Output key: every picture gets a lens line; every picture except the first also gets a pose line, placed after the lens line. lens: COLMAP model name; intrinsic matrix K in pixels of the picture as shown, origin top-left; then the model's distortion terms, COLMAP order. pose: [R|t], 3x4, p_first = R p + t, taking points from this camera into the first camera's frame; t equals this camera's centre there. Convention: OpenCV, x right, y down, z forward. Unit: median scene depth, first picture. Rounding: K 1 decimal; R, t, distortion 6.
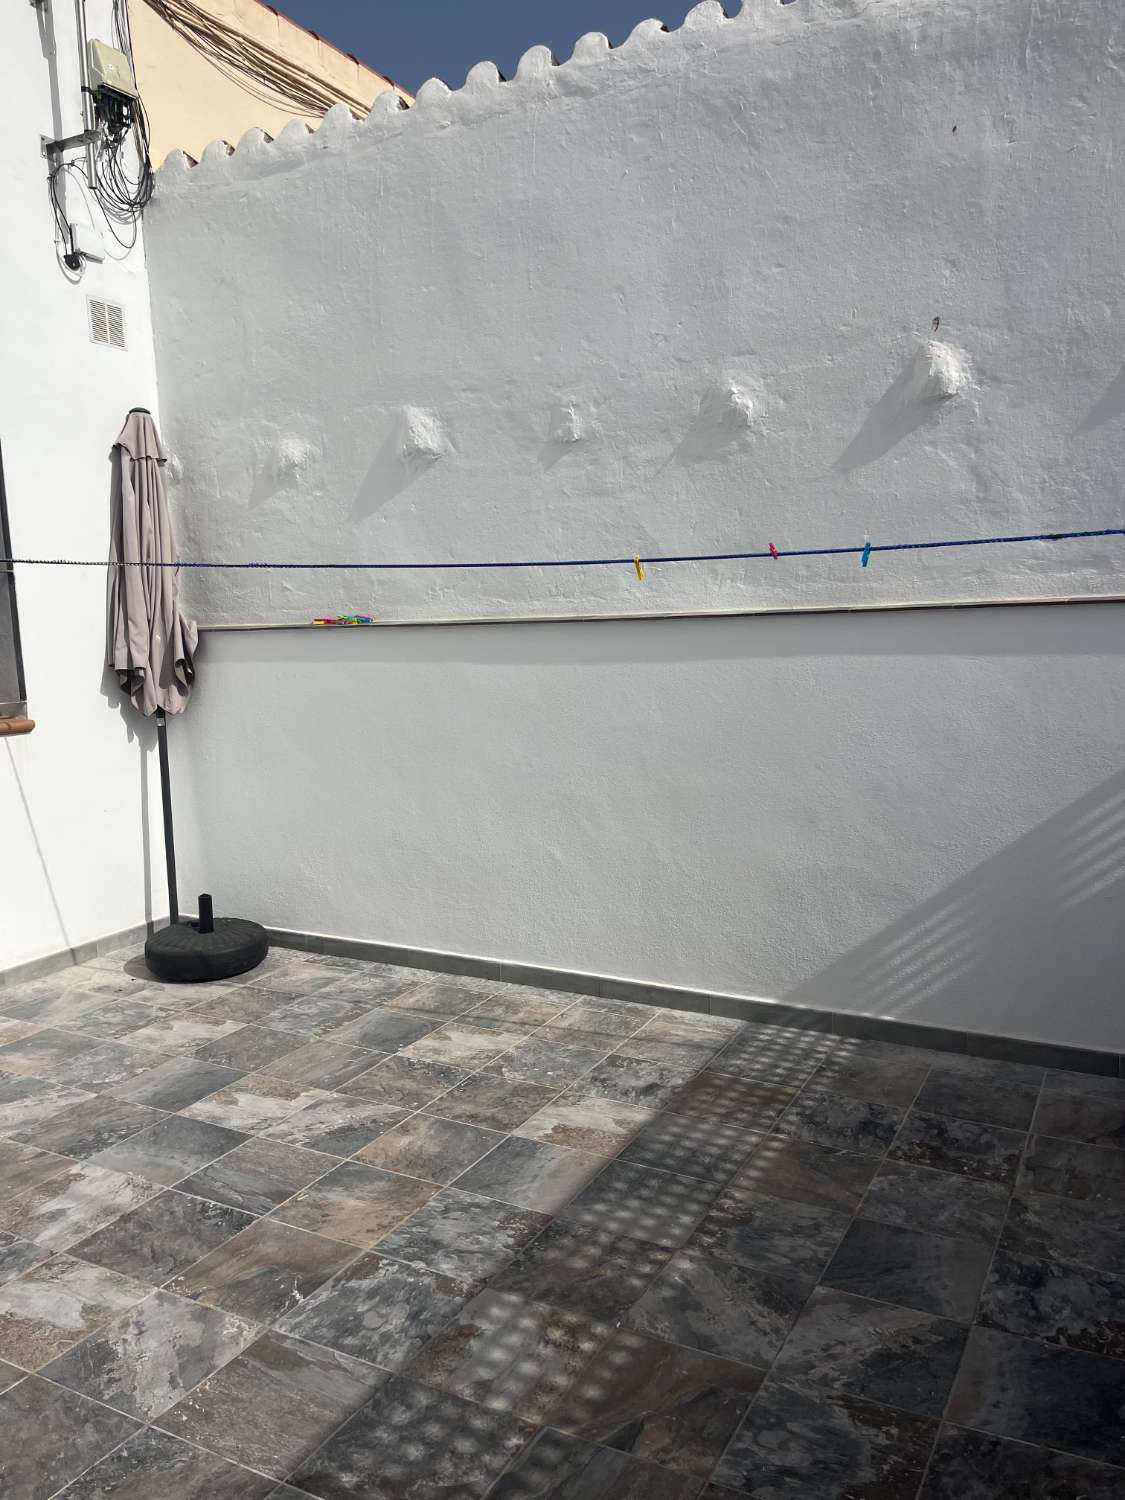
lens RADIAL K [[1135.8, 0, 569.4], [0, 1135.8, 752.0], [0, 0, 1]] dist [0.066265, -0.090526]
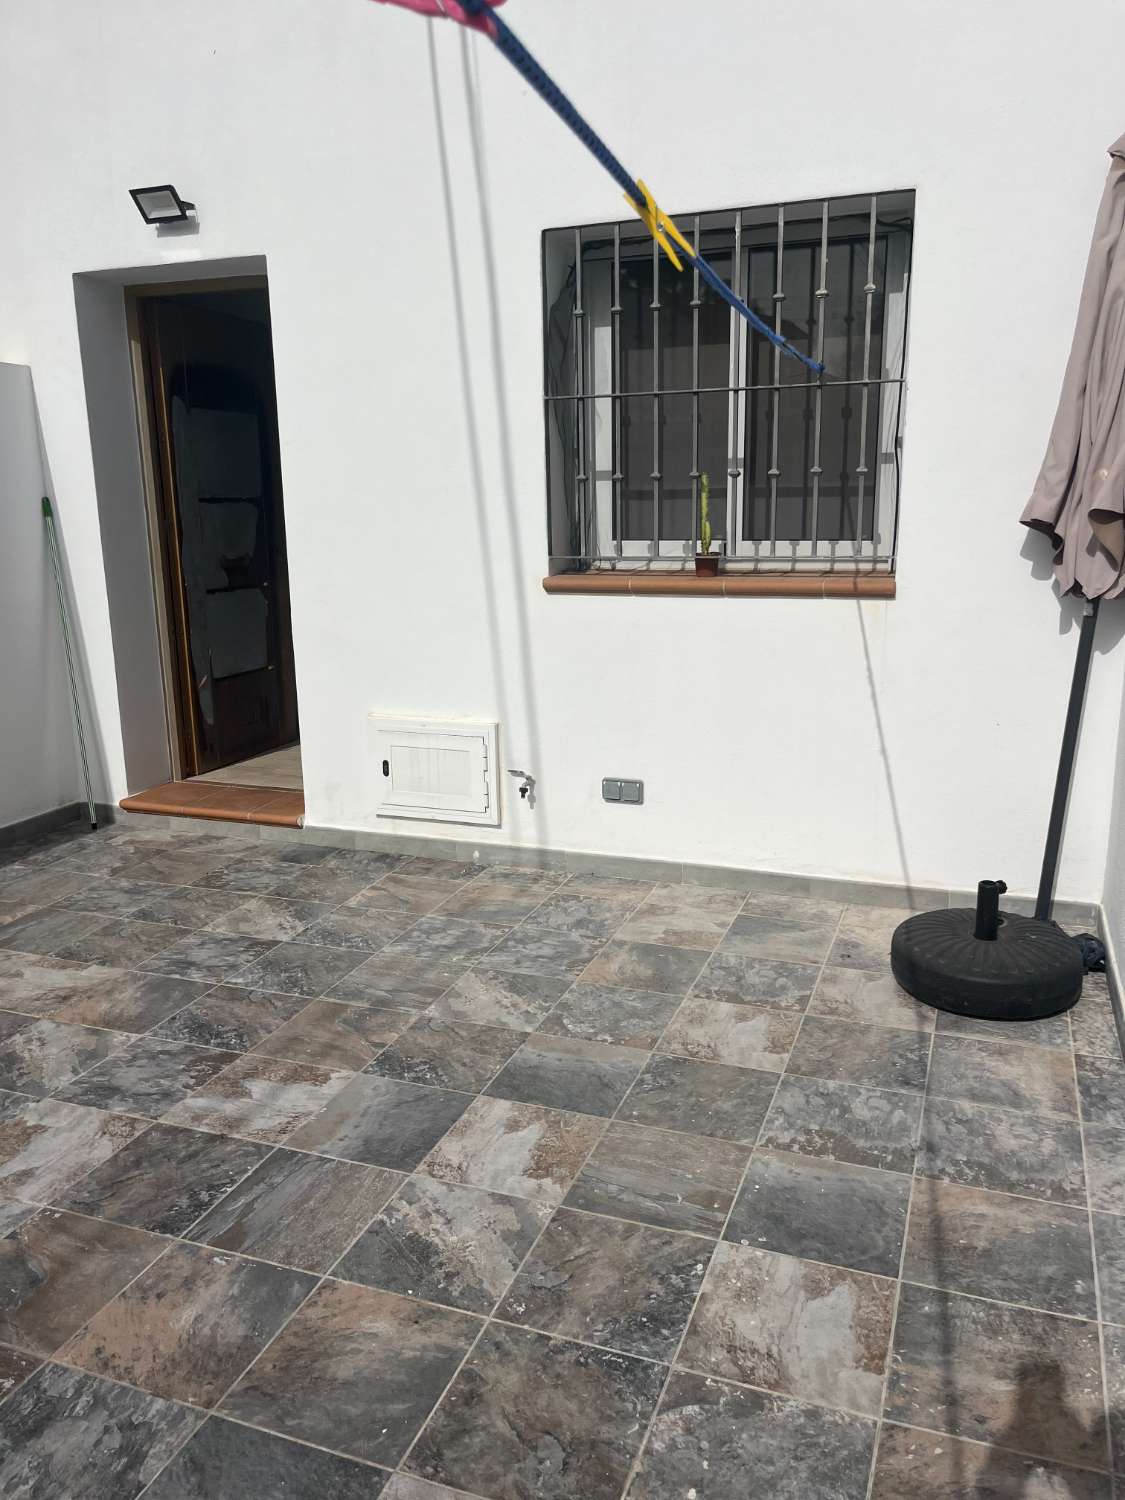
lens RADIAL K [[1135.8, 0, 569.1], [0, 1135.8, 749.9], [0, 0, 1]] dist [0.066265, -0.090526]
pose [[0.133703, 0.243457, -0.960652, 0.309571], [-0.111886, 0.966866, 0.229460, -0.084250], [0.984685, 0.076804, 0.156512, 0.809876]]
